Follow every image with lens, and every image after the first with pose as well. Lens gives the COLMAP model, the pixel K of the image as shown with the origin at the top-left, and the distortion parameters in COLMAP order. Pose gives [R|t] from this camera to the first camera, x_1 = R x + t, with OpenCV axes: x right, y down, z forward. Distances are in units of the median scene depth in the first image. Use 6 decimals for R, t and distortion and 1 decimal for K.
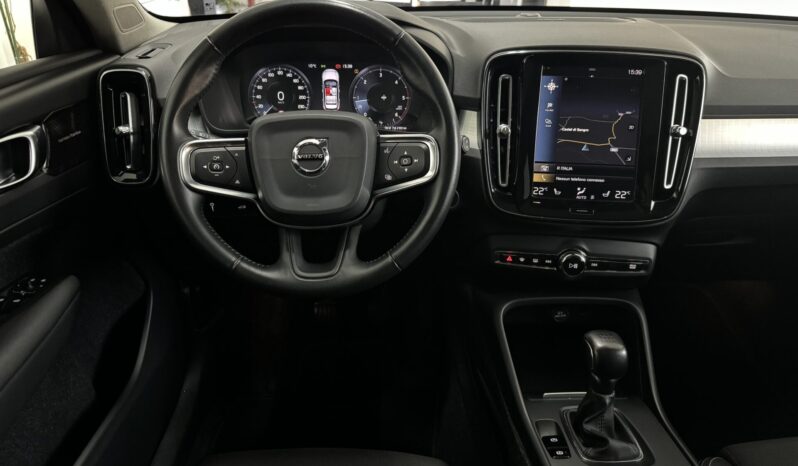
lens RADIAL K [[567.8, 0, 394.4], [0, 567.8, 233.6], [0, 0, 1]] dist [0.037723, -0.059141]
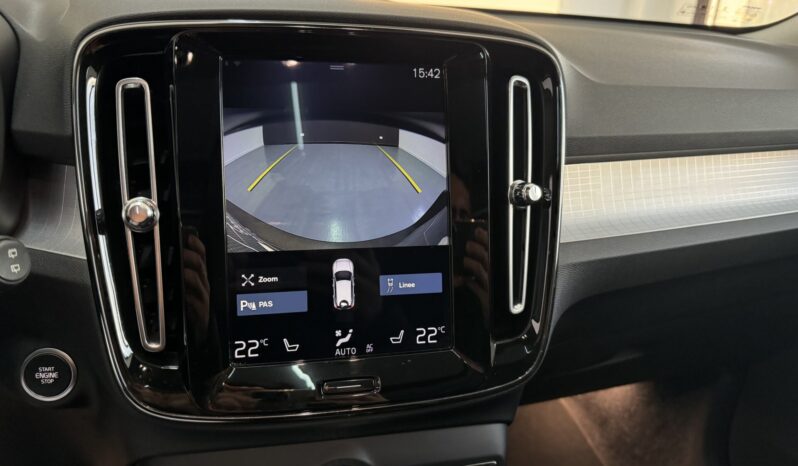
lens RADIAL K [[567.8, 0, 407.3], [0, 567.8, 240.3], [0, 0, 1]] dist [0.037723, -0.059141]
pose [[0.949668, -0.078995, 0.303135, 0.249881], [0.106834, 0.991341, -0.076352, -0.111223], [-0.294478, 0.104894, 0.949884, 0.565225]]
